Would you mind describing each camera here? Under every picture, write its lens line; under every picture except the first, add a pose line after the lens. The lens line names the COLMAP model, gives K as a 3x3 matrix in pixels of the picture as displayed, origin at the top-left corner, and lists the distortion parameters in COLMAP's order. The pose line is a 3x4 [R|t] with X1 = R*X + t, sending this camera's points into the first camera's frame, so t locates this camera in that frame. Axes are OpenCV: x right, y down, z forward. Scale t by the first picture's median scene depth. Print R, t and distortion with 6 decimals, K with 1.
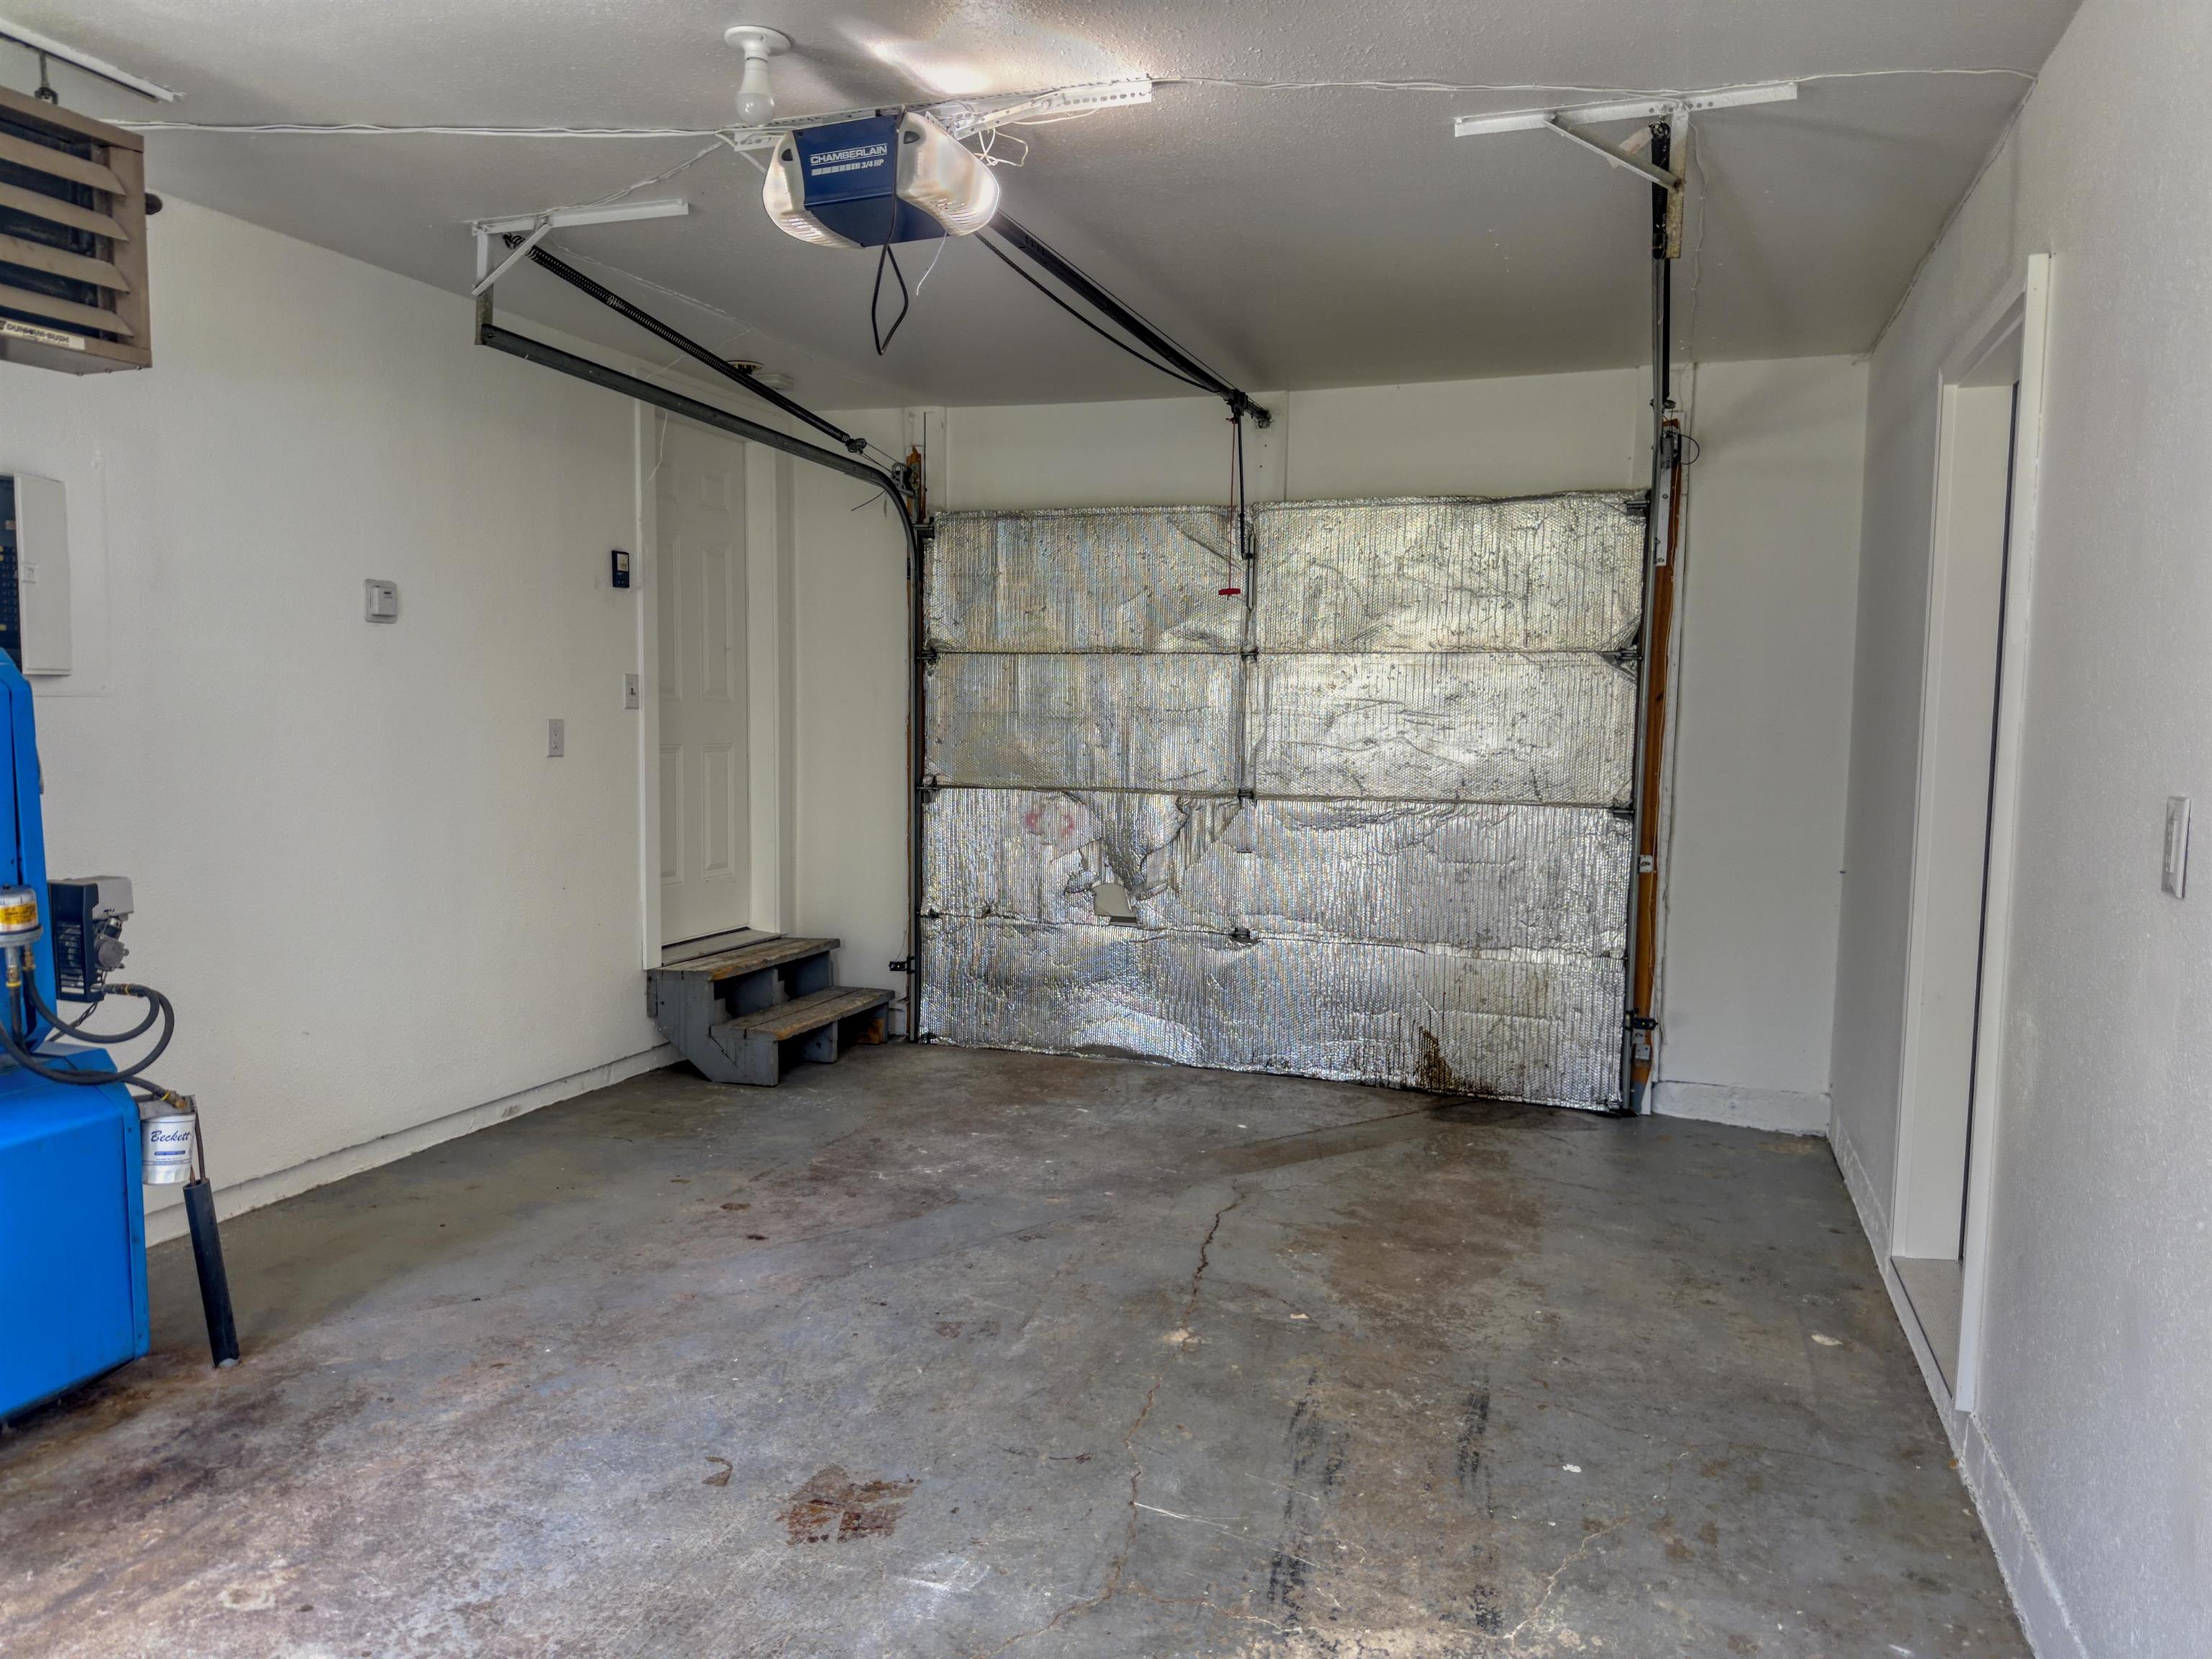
lens RADIAL K [[1578.9, 0, 1104.3], [0, 1578.9, 827.4], [0, 0, 1]] dist [0.044355, -0.053726]
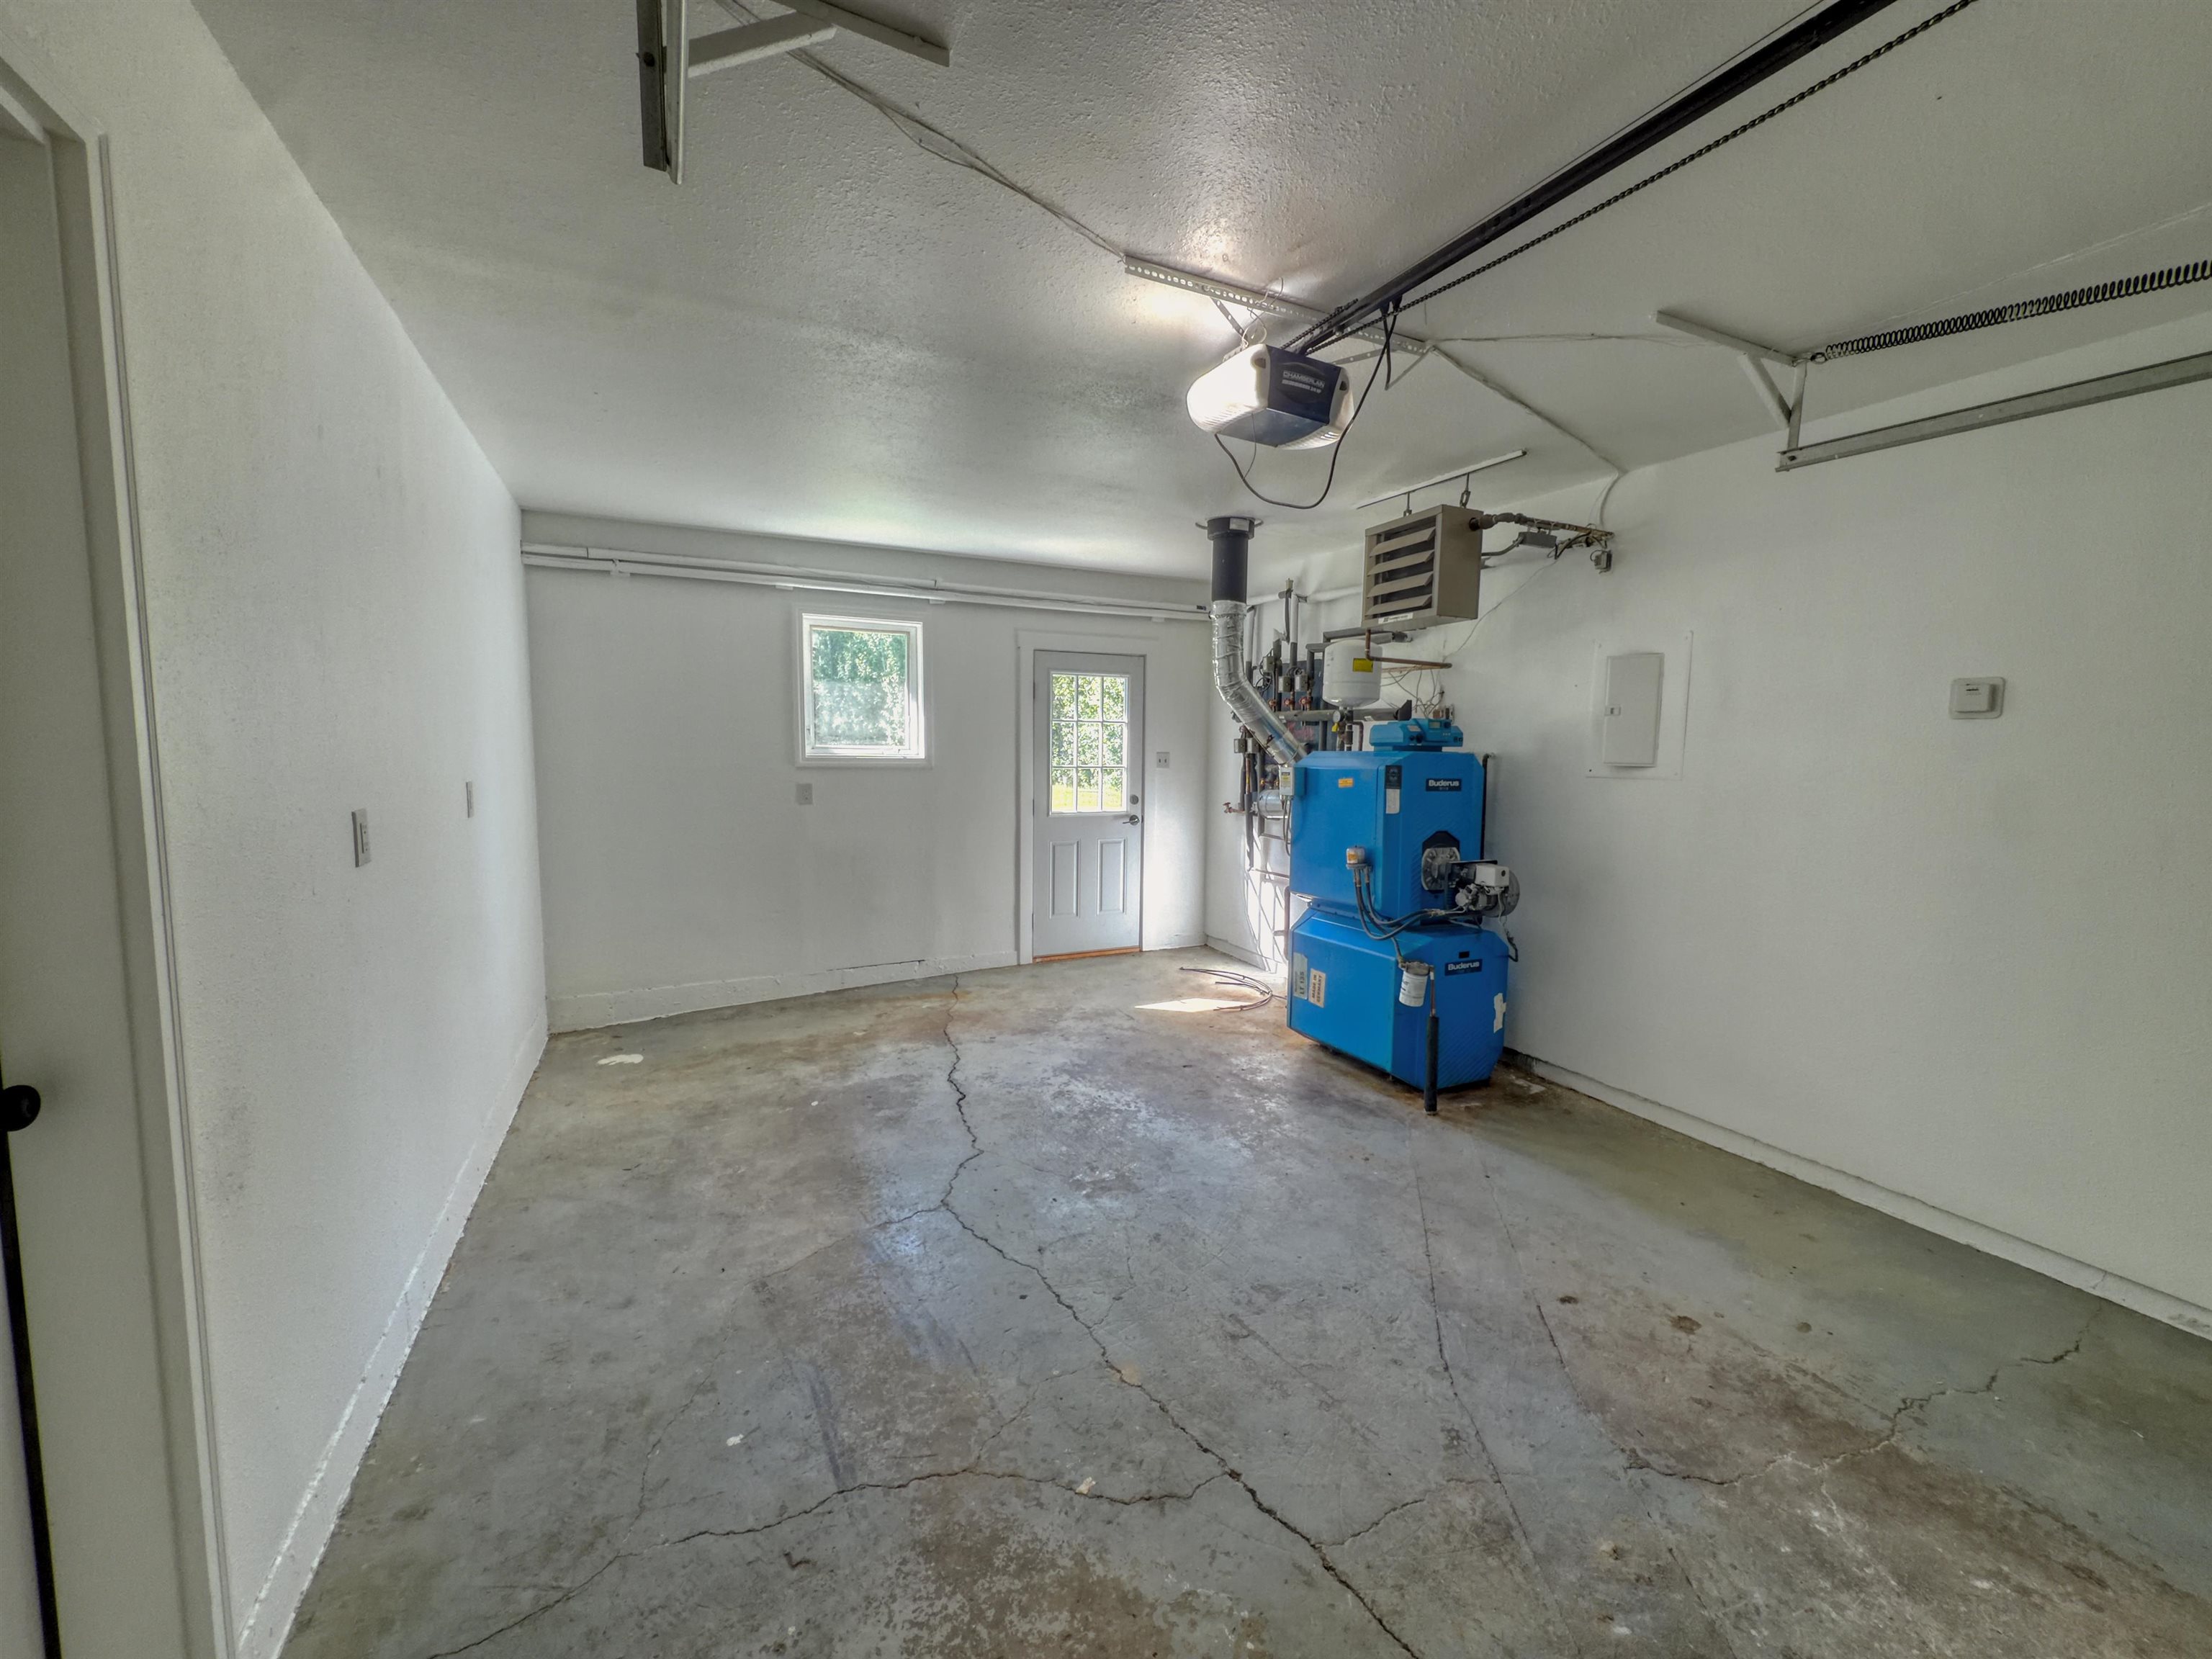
lens RADIAL K [[887.9, 0, 1111.2], [0, 887.9, 829.4], [0, 0, 1]] dist [-0.000273, 0.001199]
pose [[-0.701232, 0.042093, -0.711689, 0.394835], [-0.083316, 0.986577, 0.140443, -0.104172], [0.708048, 0.157778, -0.688313, 1.141967]]
